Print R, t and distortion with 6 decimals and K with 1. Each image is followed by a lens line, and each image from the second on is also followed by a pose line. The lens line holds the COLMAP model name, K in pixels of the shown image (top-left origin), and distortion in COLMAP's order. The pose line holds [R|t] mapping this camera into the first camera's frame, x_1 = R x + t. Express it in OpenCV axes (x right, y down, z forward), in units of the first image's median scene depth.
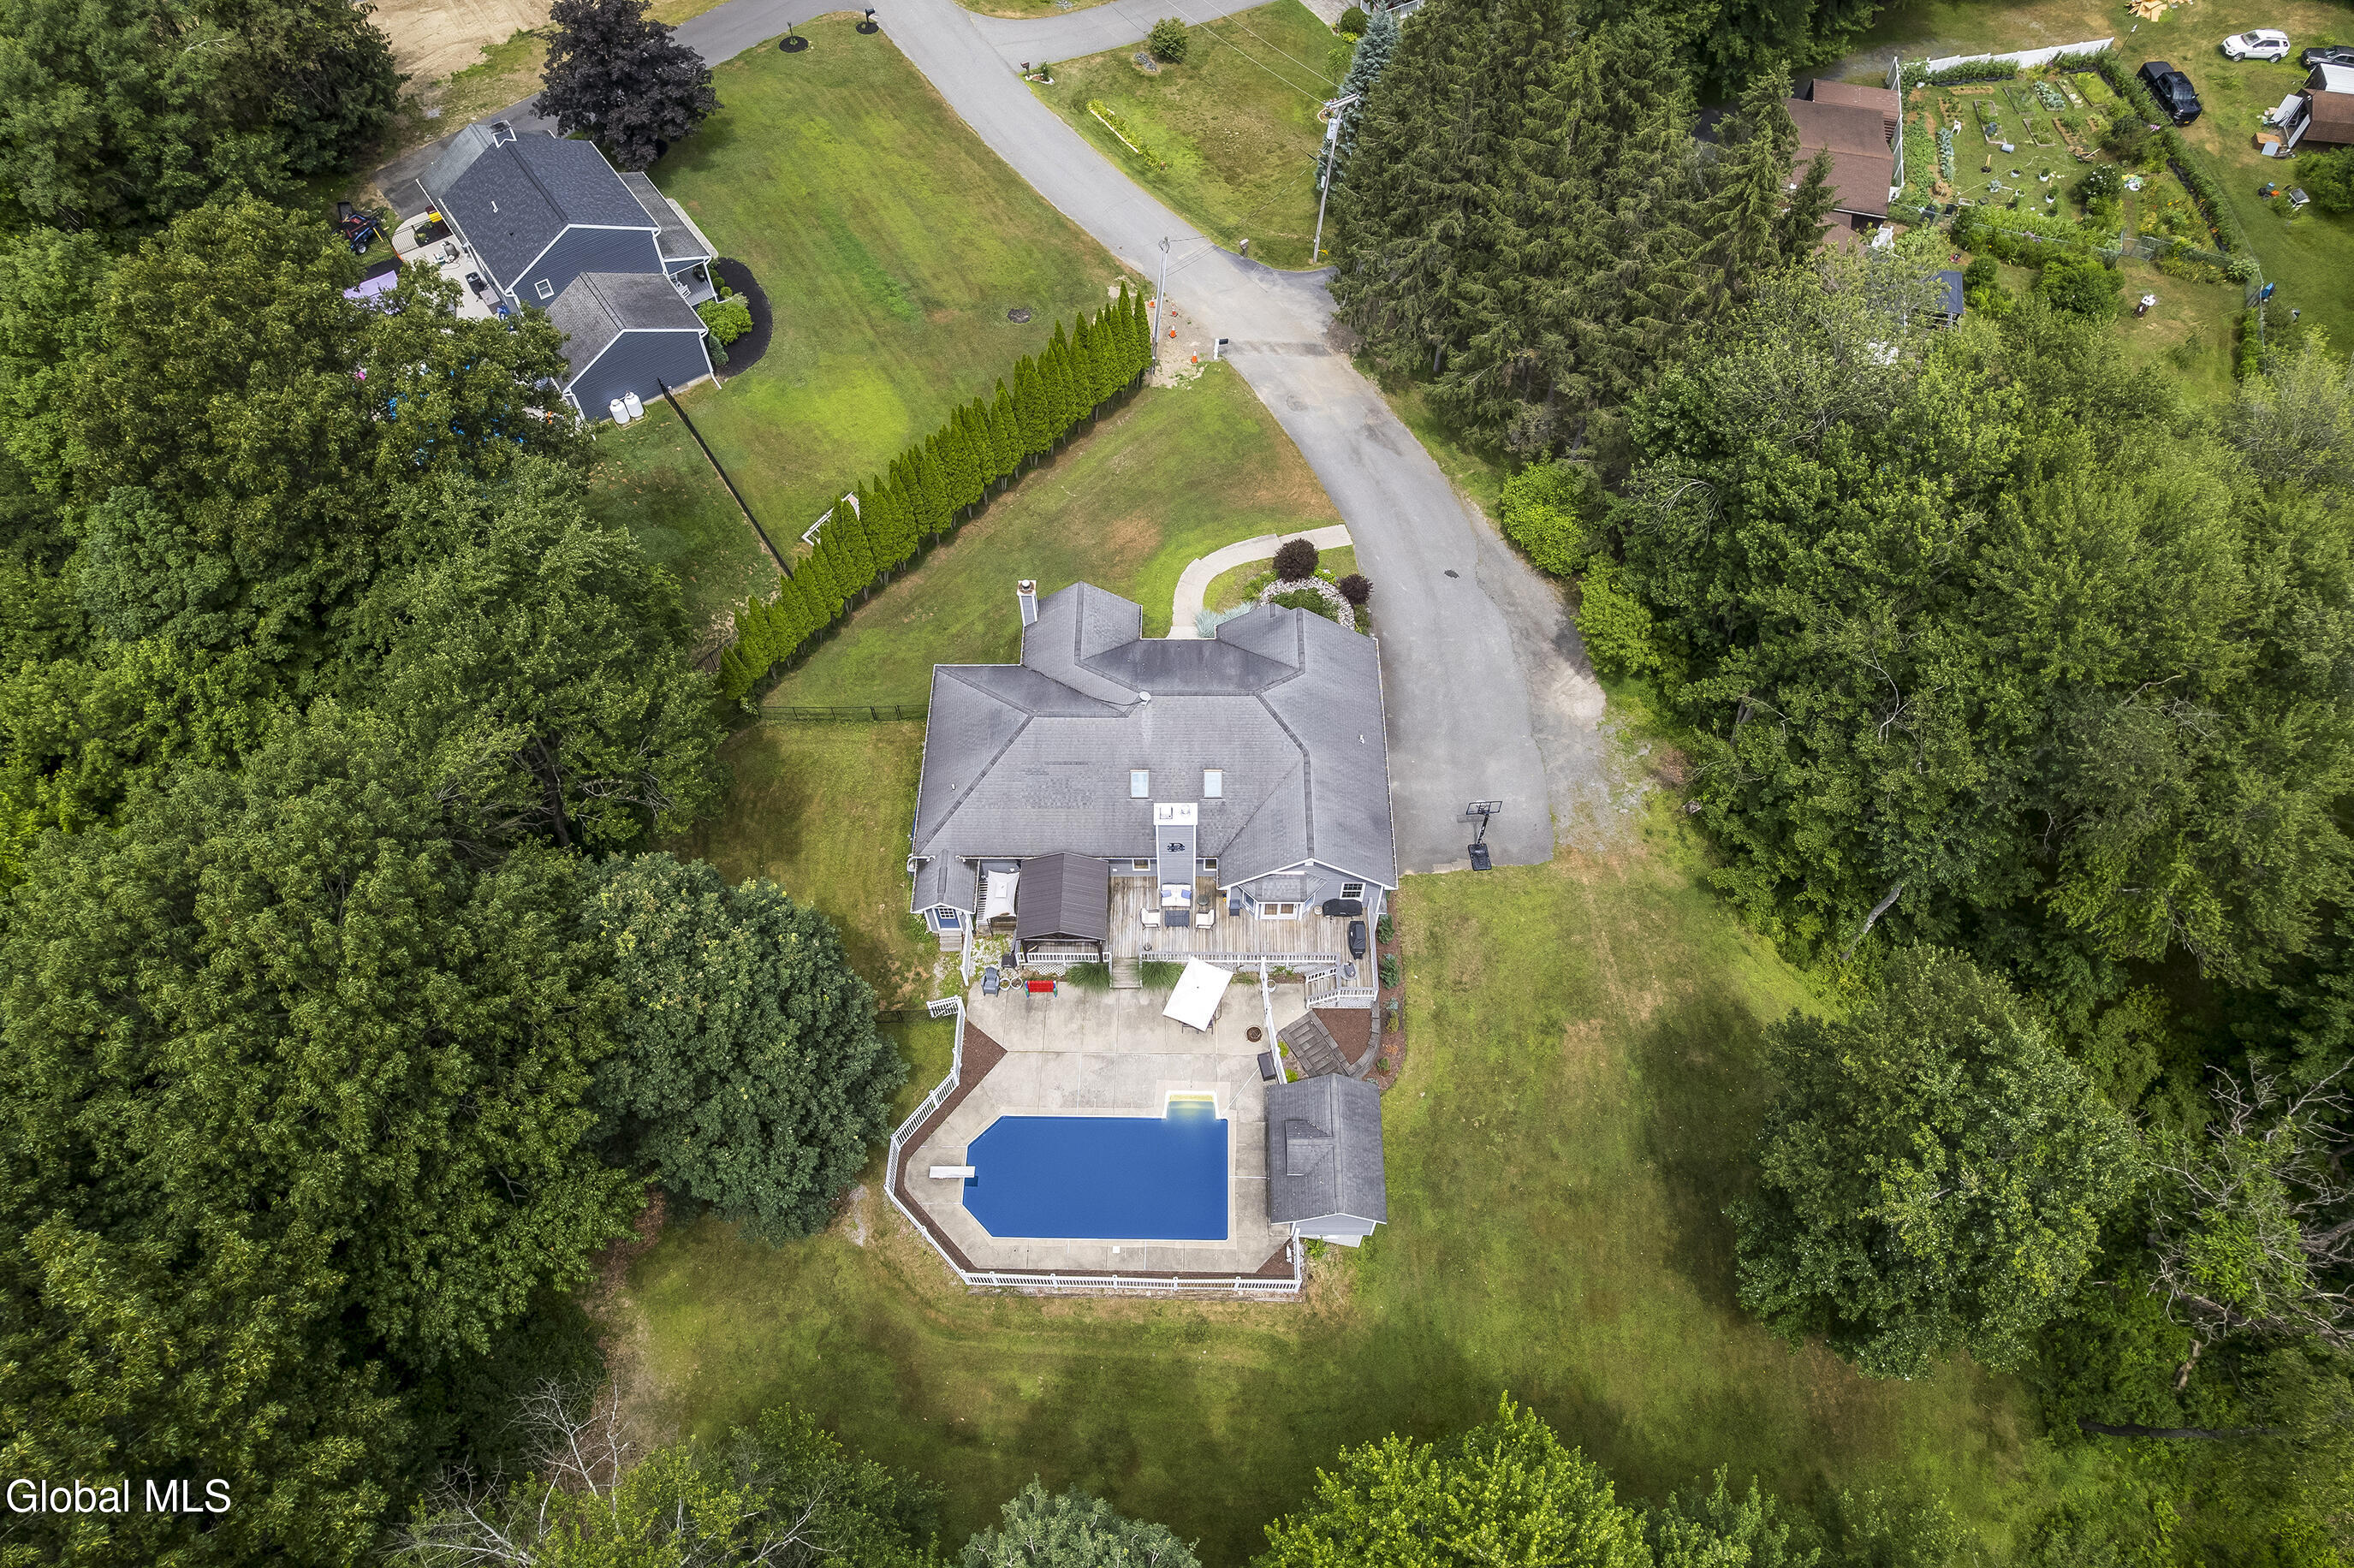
lens RADIAL K [[1516.2, 0, 1180.3], [0, 1516.2, 786.9], [0, 0, 1]] dist [-0.043806, 0.001954]
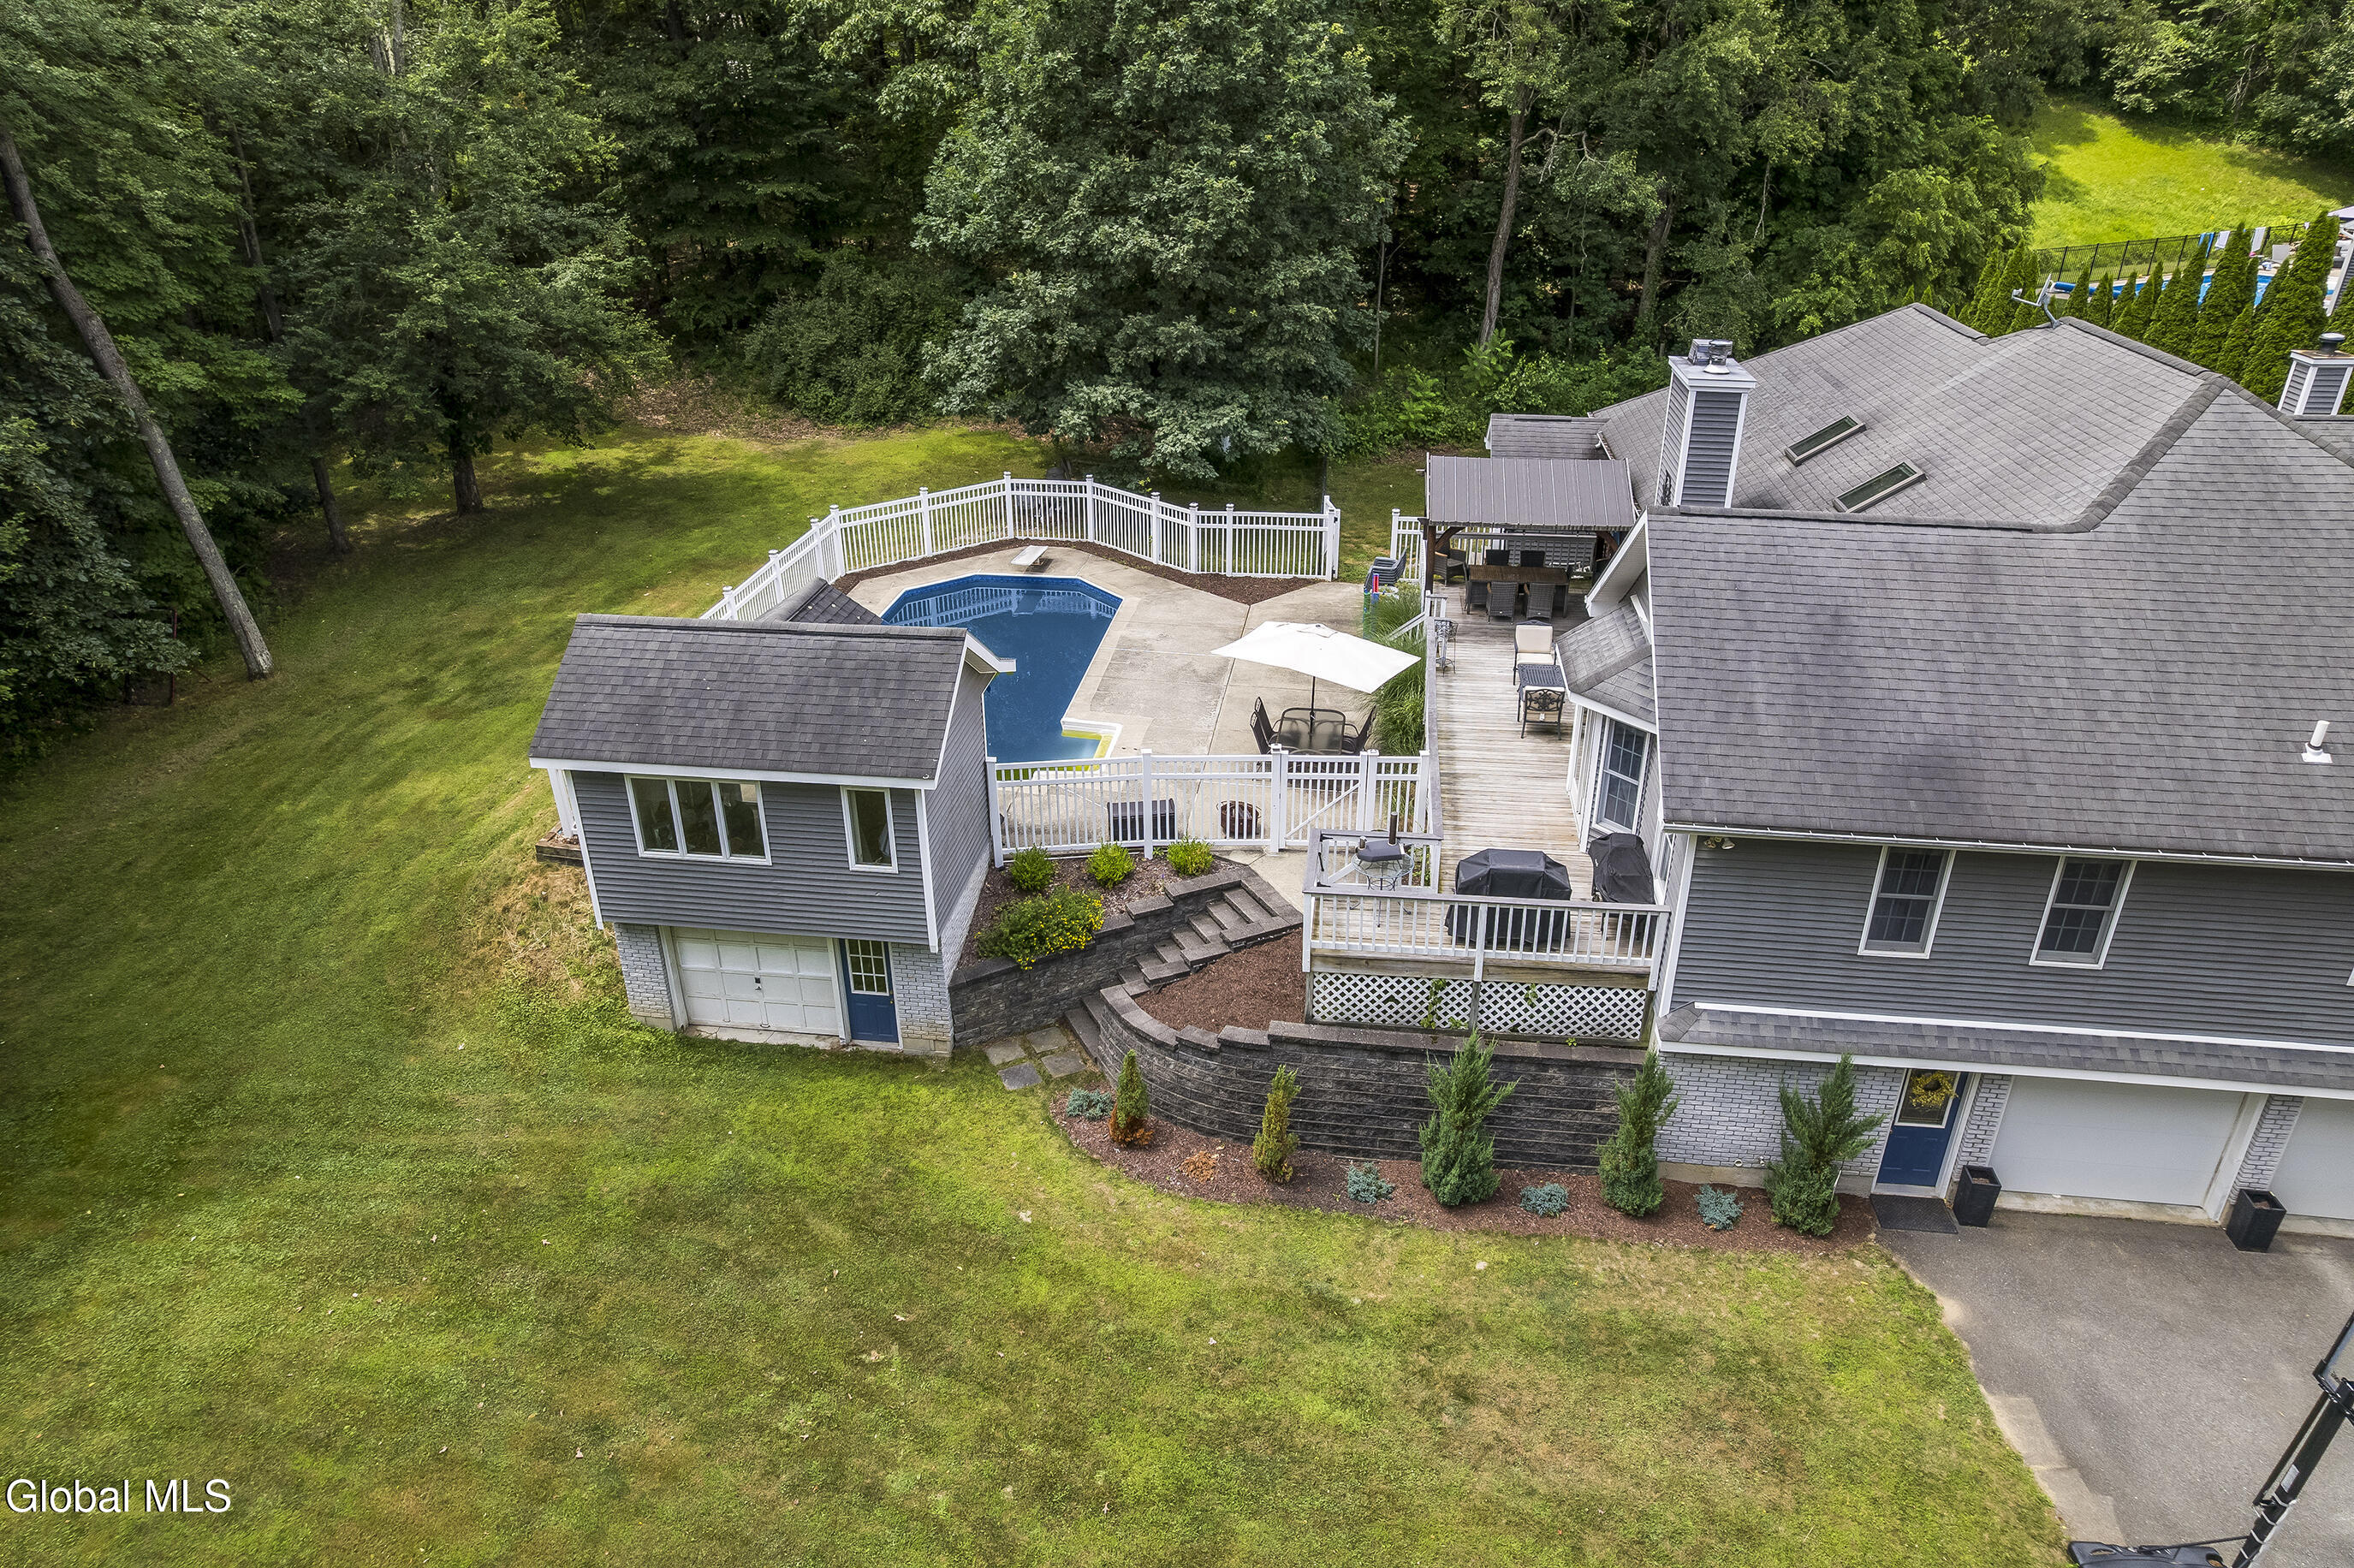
lens RADIAL K [[1516.2, 0, 1180.5], [0, 1516.2, 787.2], [0, 0, 1]] dist [-0.043806, 0.001954]
pose [[-0.125195, 0.445287, -0.886592, 0.370379], [-0.834803, 0.435613, 0.336667, 0.045022], [0.536125, 0.782279, 0.317190, 0.849346]]
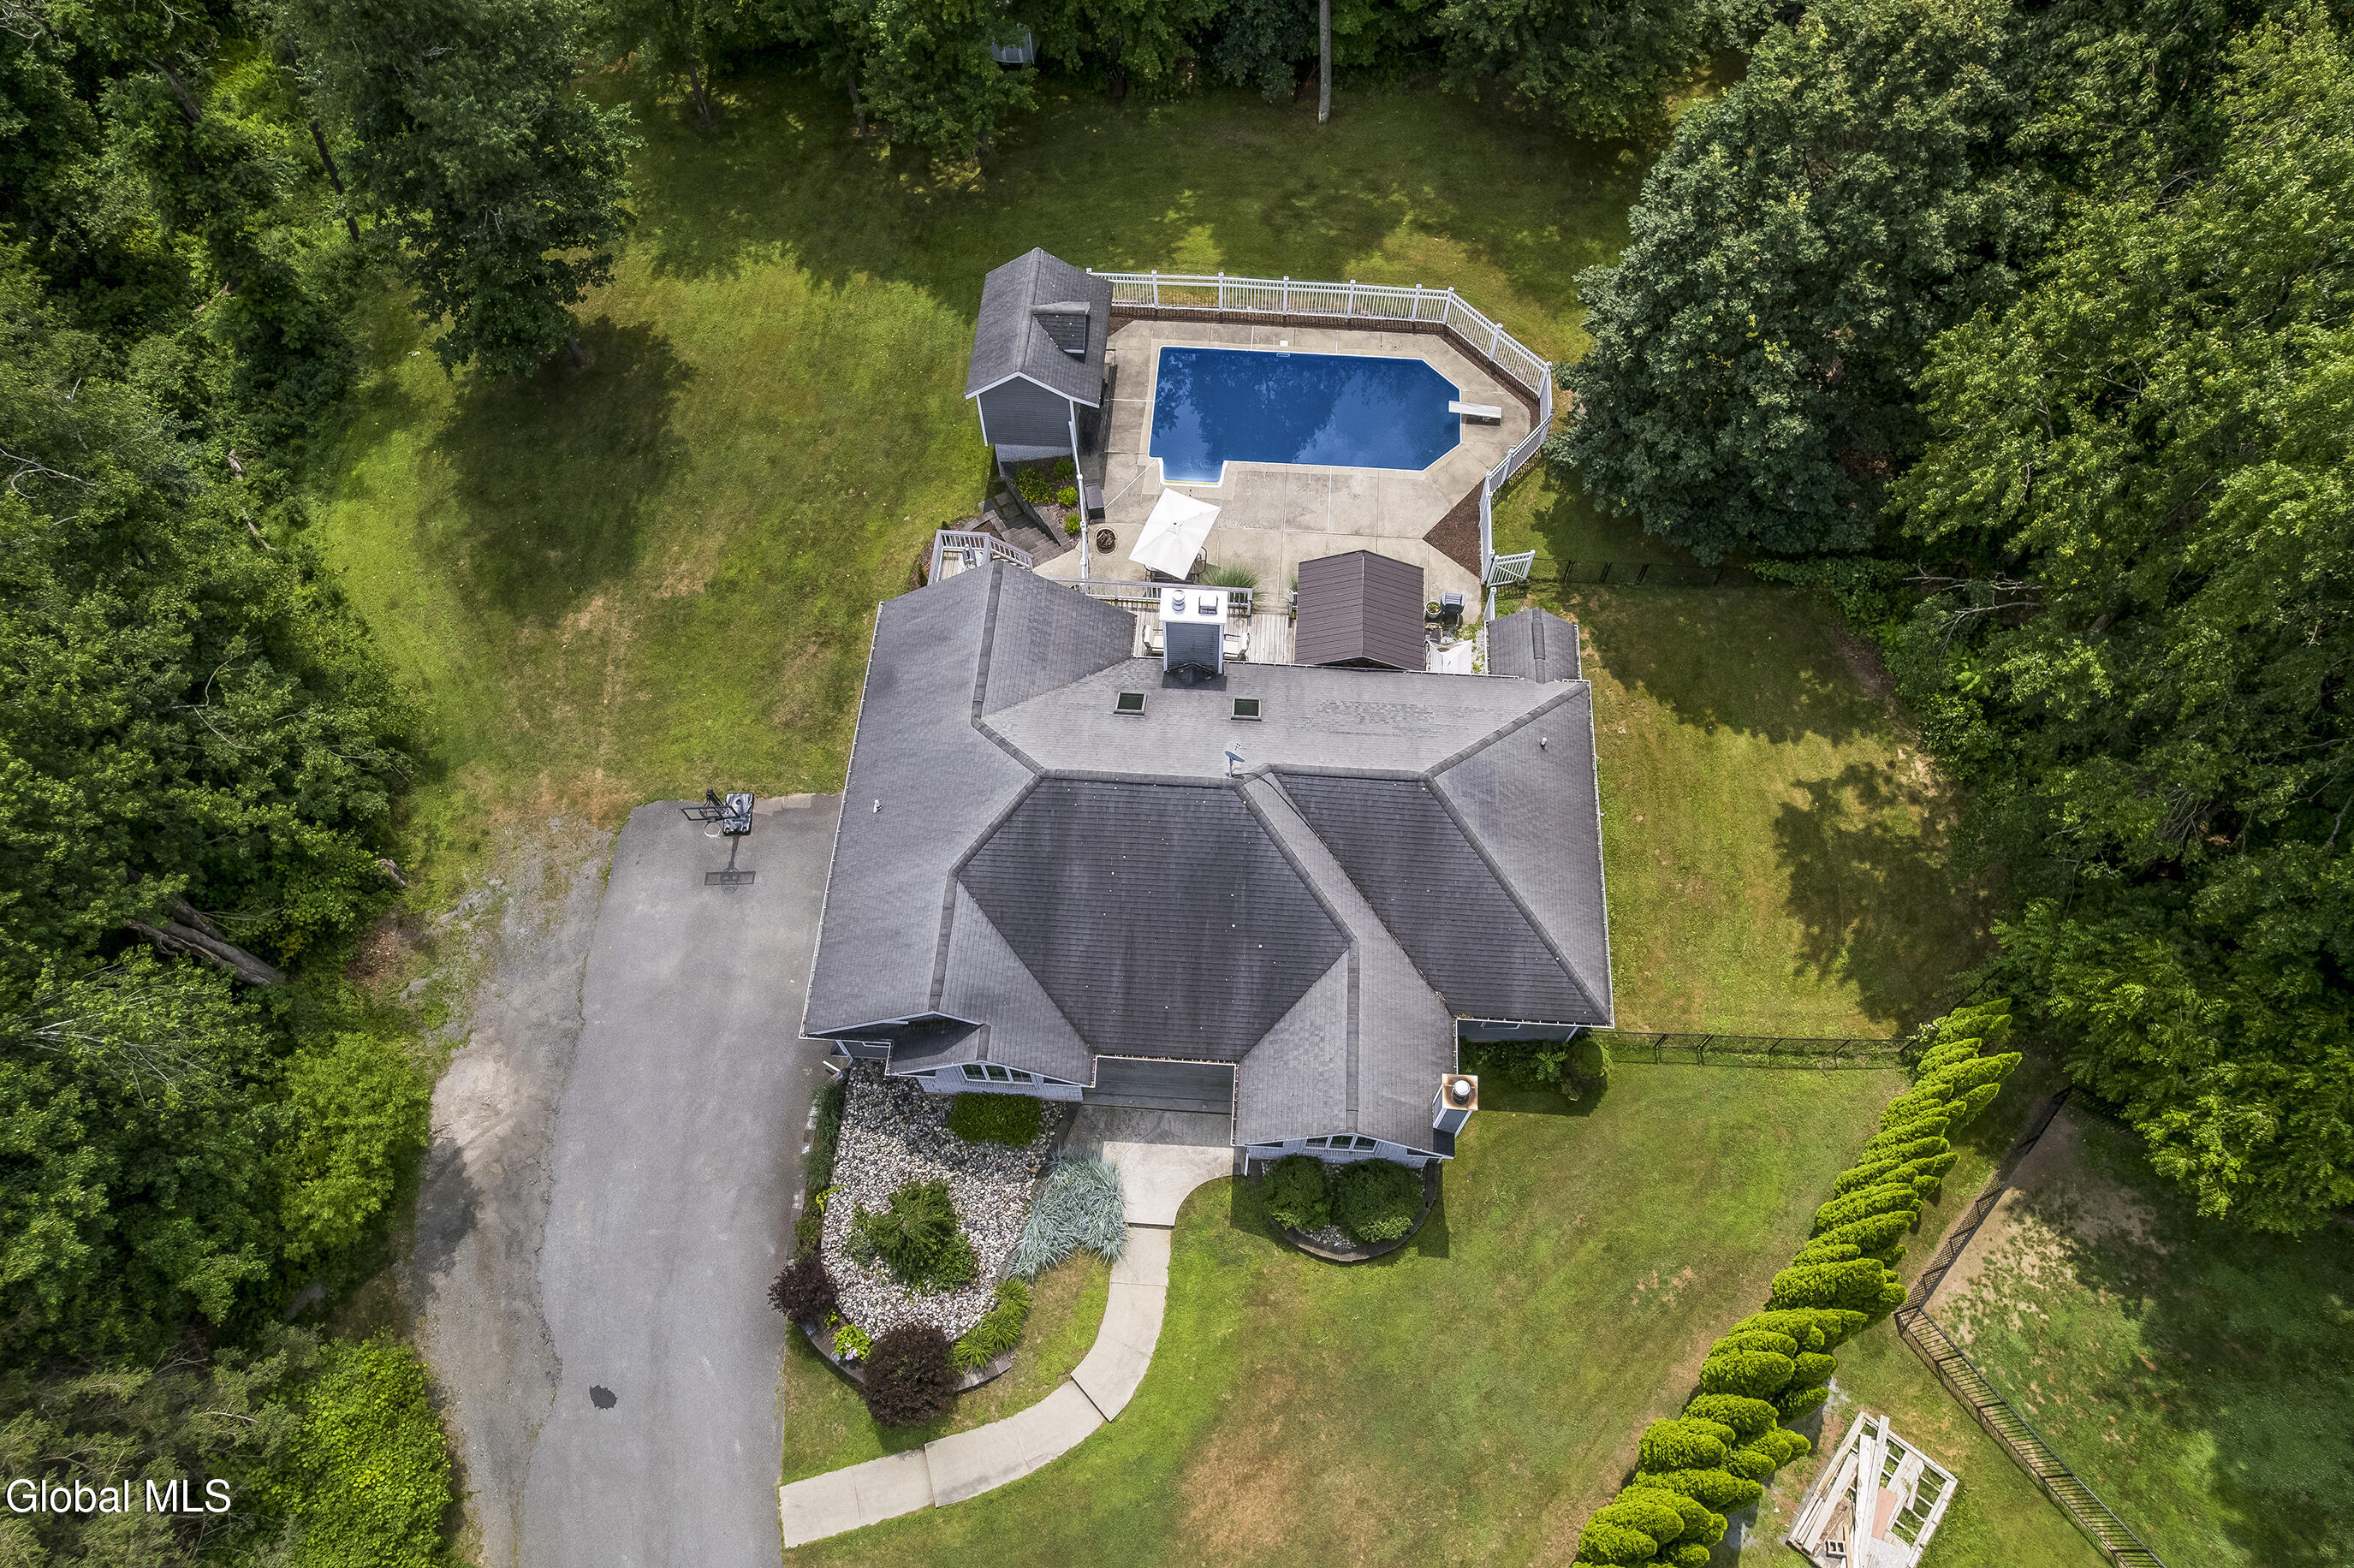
lens RADIAL K [[1516.2, 0, 1174.7], [0, 1516.2, 789.2], [0, 0, 1]] dist [-0.043806, 0.001954]
pose [[-0.998105, -0.045394, 0.041546, -0.024265], [0.058591, -0.494688, 0.867093, -0.561142], [-0.018809, 0.867884, 0.496411, 0.709156]]
